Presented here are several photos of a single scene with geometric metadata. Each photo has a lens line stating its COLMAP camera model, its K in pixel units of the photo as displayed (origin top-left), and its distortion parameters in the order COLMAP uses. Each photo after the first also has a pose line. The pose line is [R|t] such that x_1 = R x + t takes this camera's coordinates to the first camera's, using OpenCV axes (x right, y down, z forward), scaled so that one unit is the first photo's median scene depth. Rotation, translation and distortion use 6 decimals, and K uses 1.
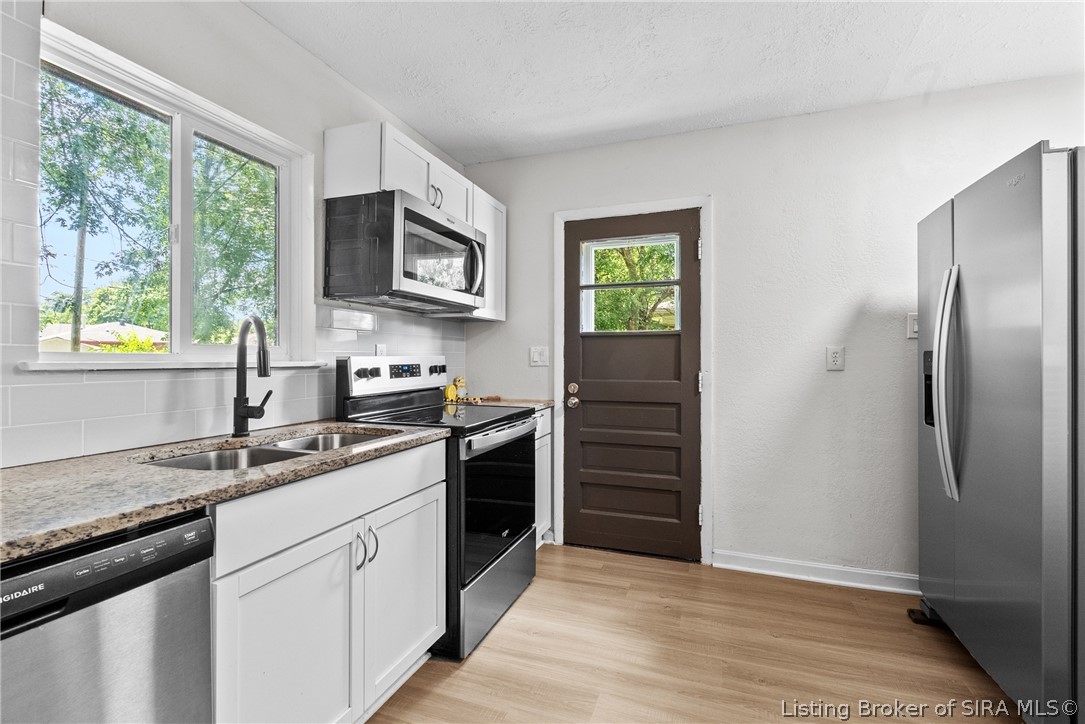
lens RADIAL K [[486.3, 0, 543.8], [0, 486.3, 355.8], [0, 0, 1]] dist [-0.005448, 0.000420]
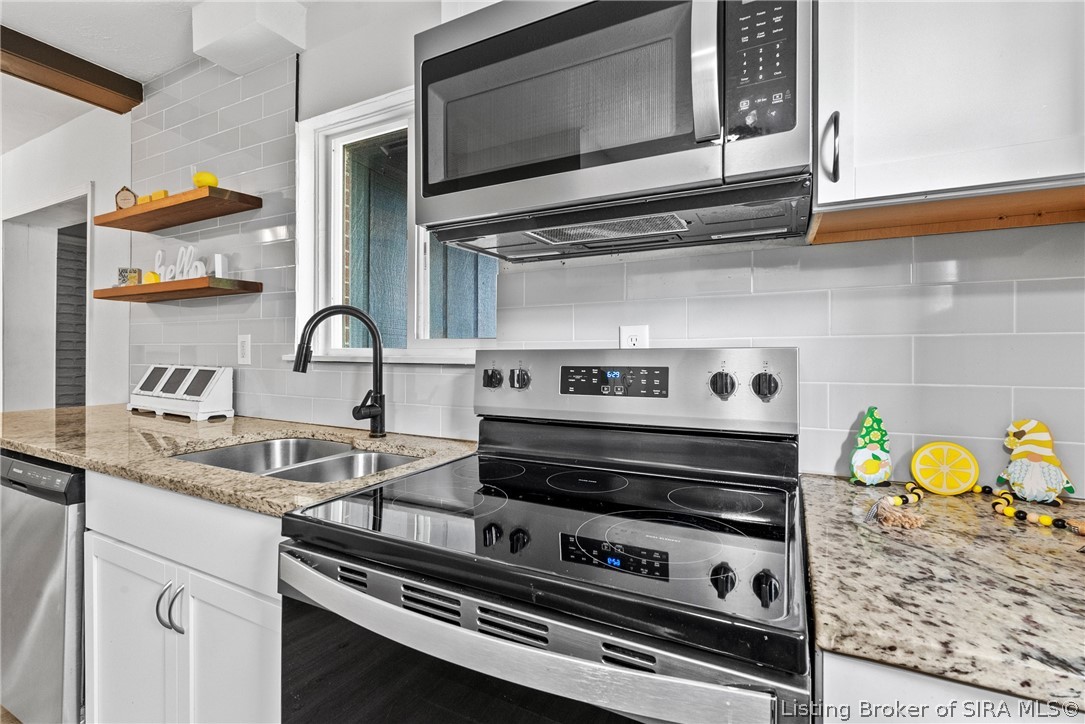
lens RADIAL K [[486.3, 0, 542.1], [0, 486.3, 361.9], [0, 0, 1]] dist [-0.005448, 0.000420]
pose [[-0.126136, 0.001206, -0.992012, 0.217346], [-0.006861, 0.999974, 0.002088, 0.014941], [0.991989, 0.007069, -0.126125, 1.191688]]
